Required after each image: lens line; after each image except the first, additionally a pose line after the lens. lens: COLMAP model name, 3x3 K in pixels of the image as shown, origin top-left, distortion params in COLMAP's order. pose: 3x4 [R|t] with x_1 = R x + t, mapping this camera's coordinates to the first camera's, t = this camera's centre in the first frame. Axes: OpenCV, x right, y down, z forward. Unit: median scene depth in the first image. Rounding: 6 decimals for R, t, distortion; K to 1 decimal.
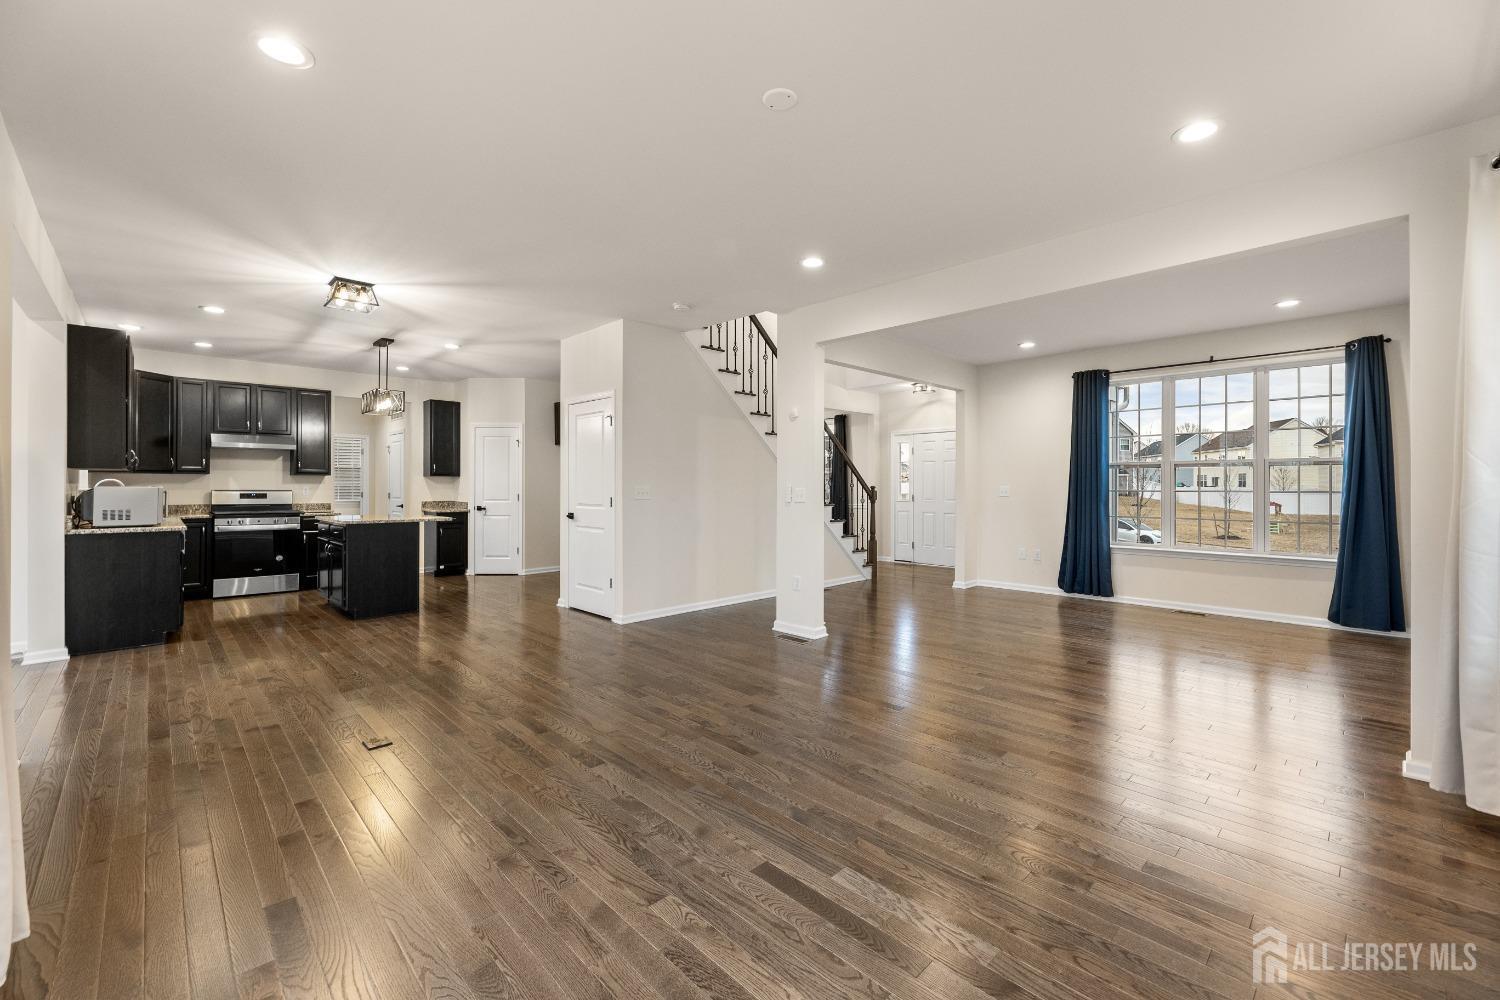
lens RADIAL K [[614.3, 0, 750.0], [0, 614.3, 490.1], [0, 0, 1]] dist [0.001616, 0.000101]
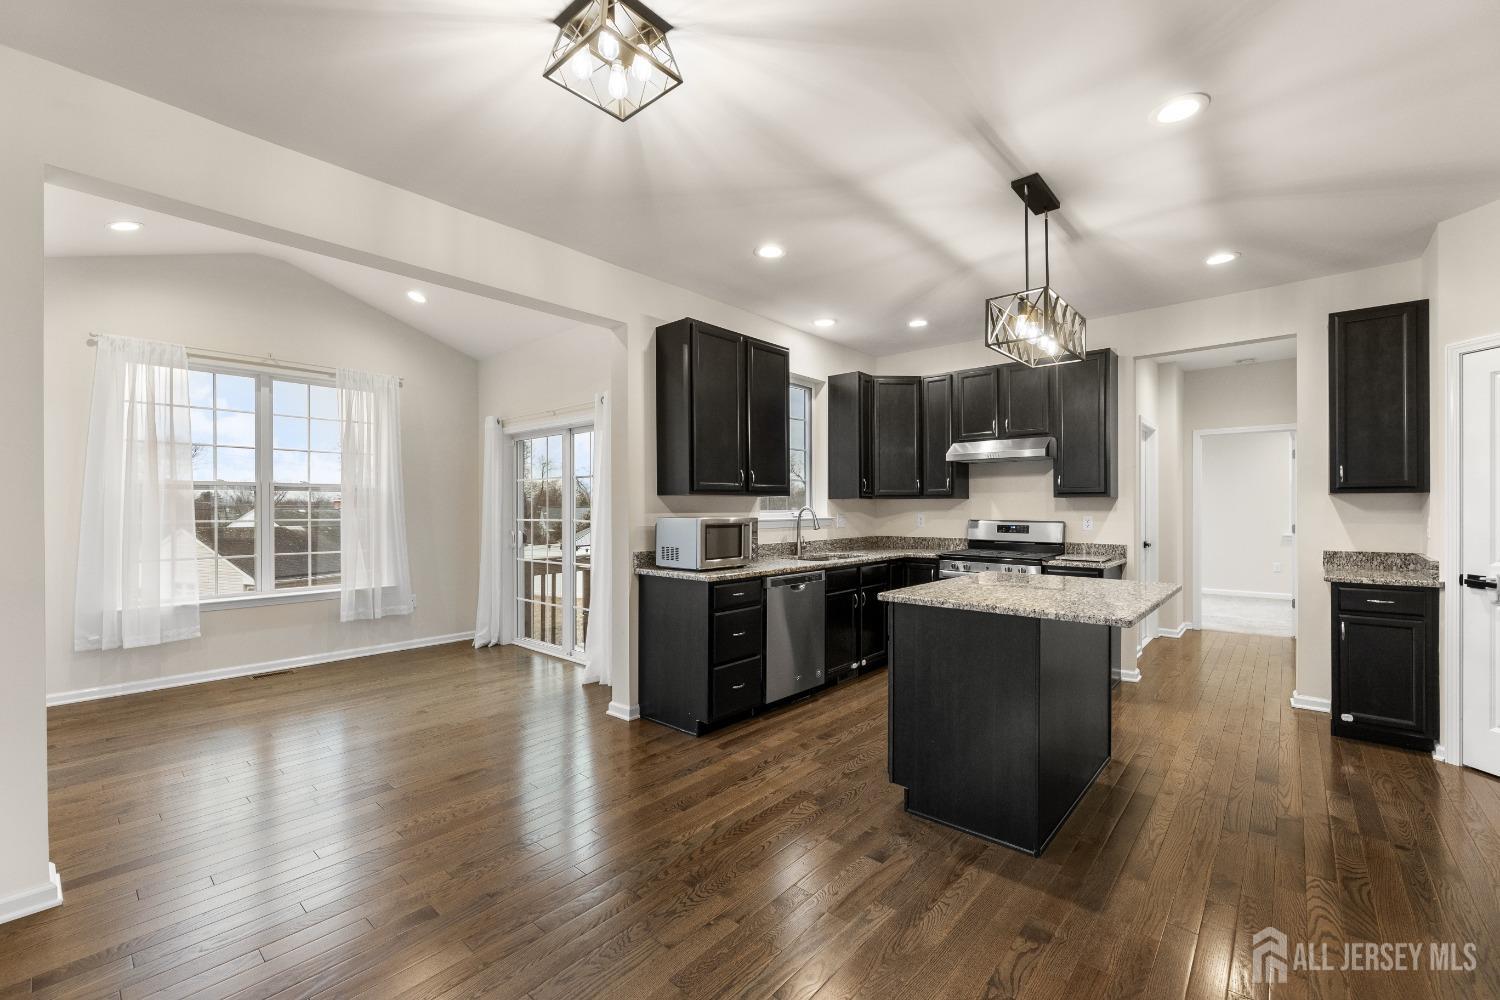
lens RADIAL K [[617.0, 0, 754.8], [0, 617.0, 503.3], [0, 0, 1]] dist [-0.000698, 0.000074]
pose [[0.089366, -0.010360, -0.995945, -0.147586], [-0.006692, 0.999917, -0.011002, -0.009556], [0.995976, 0.007648, 0.089289, 0.647598]]
